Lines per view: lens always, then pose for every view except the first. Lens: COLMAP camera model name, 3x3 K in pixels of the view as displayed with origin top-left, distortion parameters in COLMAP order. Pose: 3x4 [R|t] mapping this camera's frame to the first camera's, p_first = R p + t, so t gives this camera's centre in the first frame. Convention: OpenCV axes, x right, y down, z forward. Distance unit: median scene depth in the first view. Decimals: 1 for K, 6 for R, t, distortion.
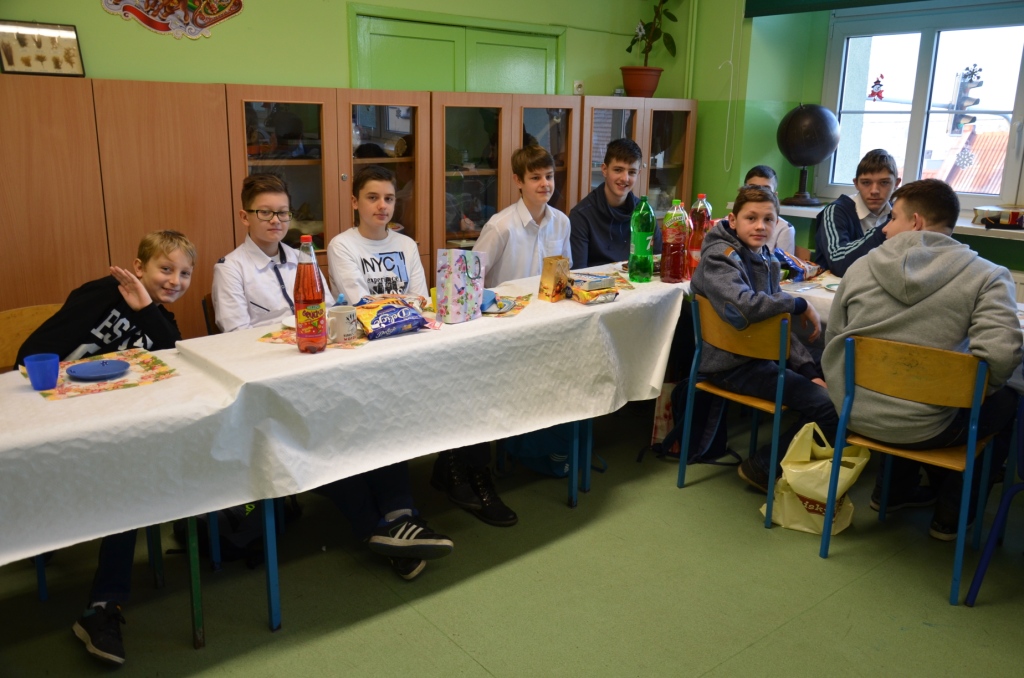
lens RADIAL K [[830.4, 0, 520.0], [0, 830.4, 342.2], [0, 0, 1]] dist [-0.016557, 0.020296]
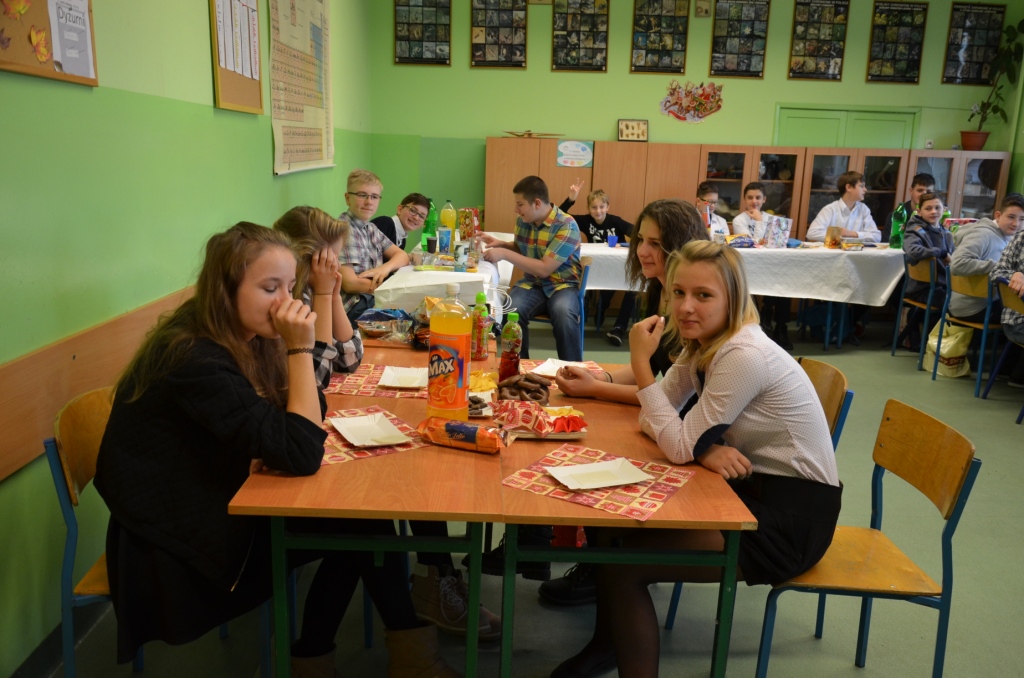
lens RADIAL K [[830.4, 0, 528.2], [0, 830.4, 335.4], [0, 0, 1]] dist [-0.016557, 0.020296]
pose [[0.797729, 0.134228, -0.587887, 0.698935], [-0.170261, 0.985380, -0.006050, 0.312280], [0.578480, 0.104920, 0.808920, -1.104308]]
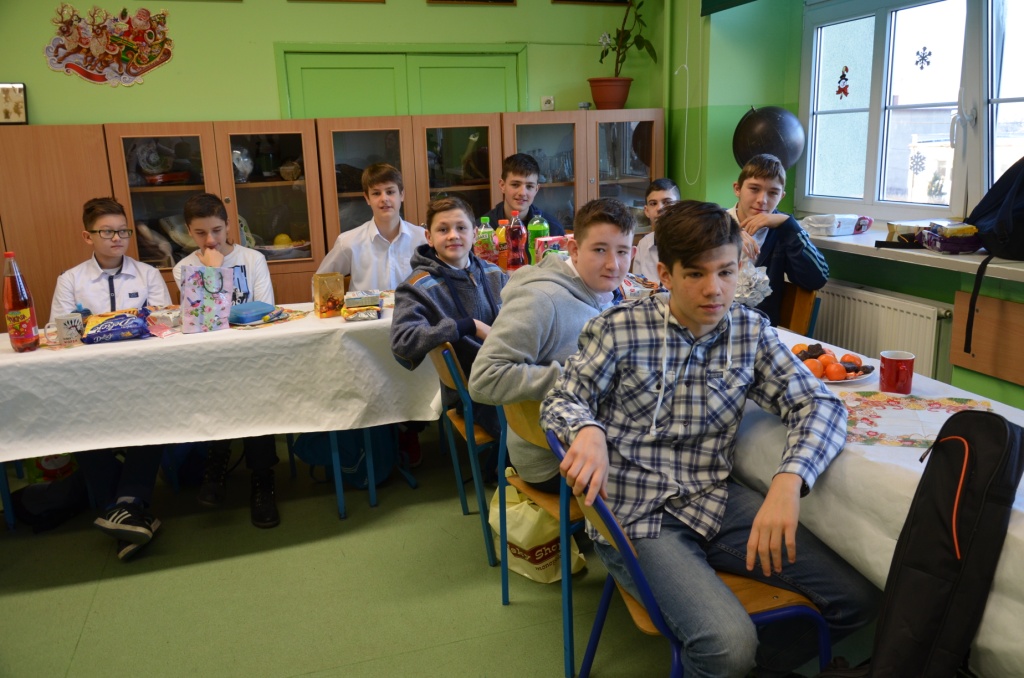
lens RADIAL K [[830.4, 0, 528.3], [0, 830.4, 337.4], [0, 0, 1]] dist [-0.016557, 0.020296]
pose [[0.927115, 0.044034, -0.372181, 0.677290], [-0.053073, 0.998491, -0.014072, -0.023291], [0.371000, 0.032799, 0.928053, 0.140779]]
